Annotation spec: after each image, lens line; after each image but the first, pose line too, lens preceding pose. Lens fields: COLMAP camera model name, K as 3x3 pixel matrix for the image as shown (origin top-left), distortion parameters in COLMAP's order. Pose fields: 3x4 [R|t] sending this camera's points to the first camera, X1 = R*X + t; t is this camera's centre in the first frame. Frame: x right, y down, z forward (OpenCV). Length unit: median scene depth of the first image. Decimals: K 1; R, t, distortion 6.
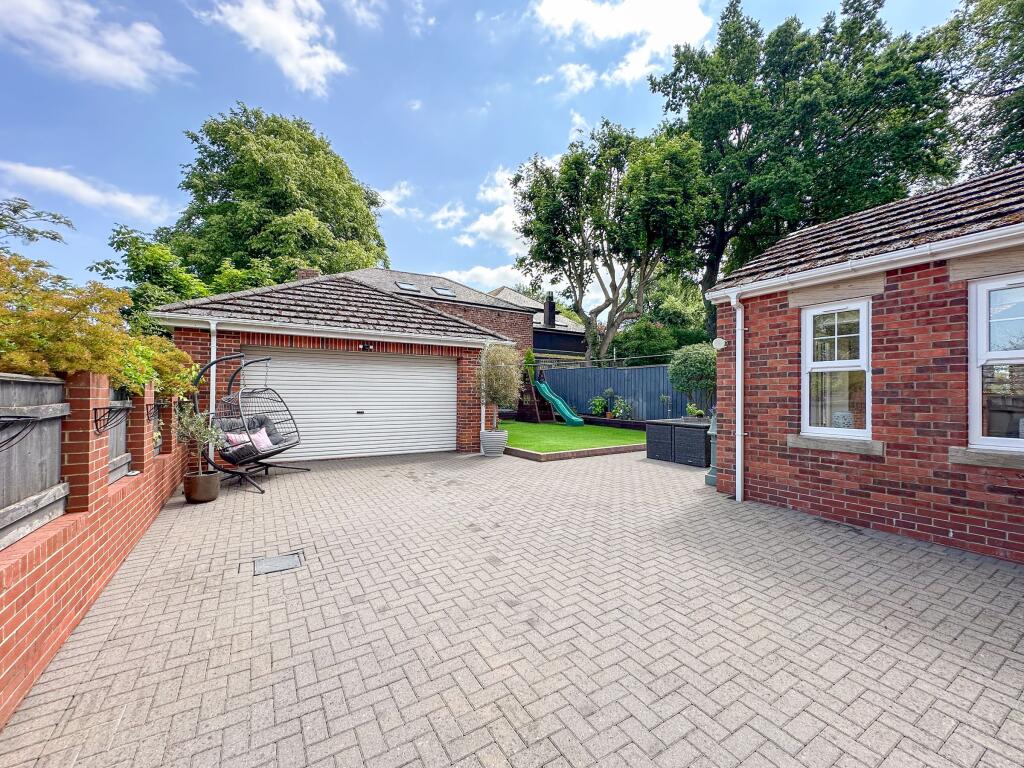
lens RADIAL K [[415.2, 0, 512.3], [0, 415.2, 386.4], [0, 0, 1]] dist [0.003992, 0.000208]
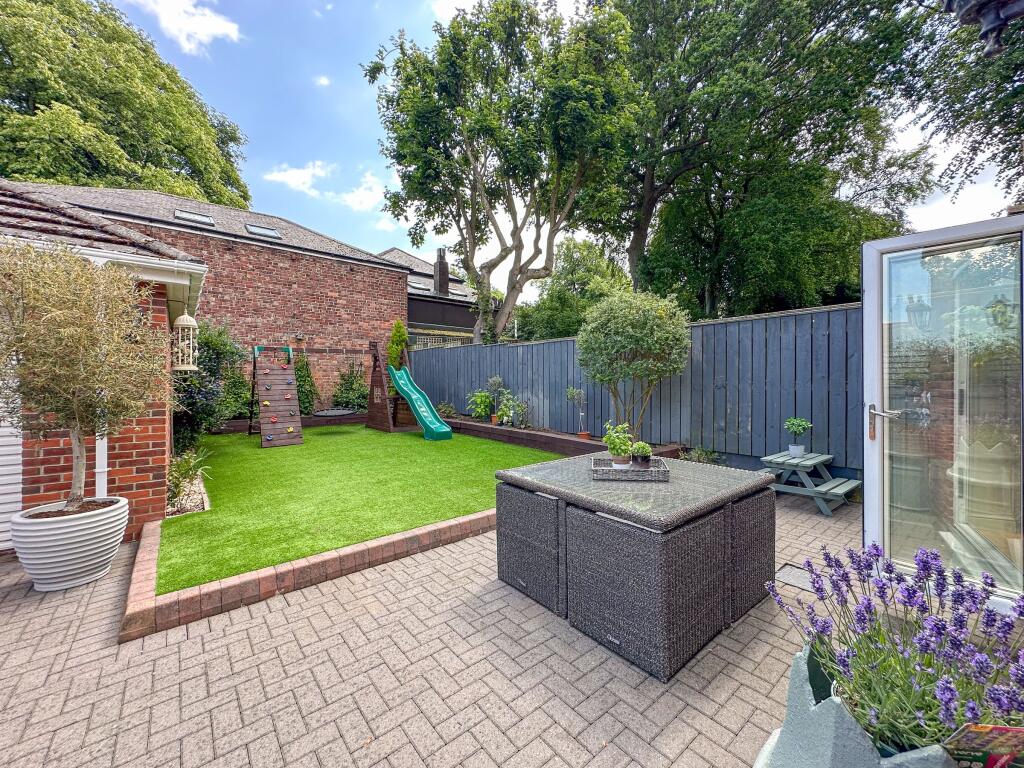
lens RADIAL K [[415.2, 0, 512.4], [0, 415.2, 382.3], [0, 0, 1]] dist [0.003992, 0.000208]
pose [[0.987112, -0.005858, 0.159925, 0.115914], [0.002271, 0.999742, 0.022601, -0.001002], [-0.160017, -0.021946, 0.986870, 0.269165]]
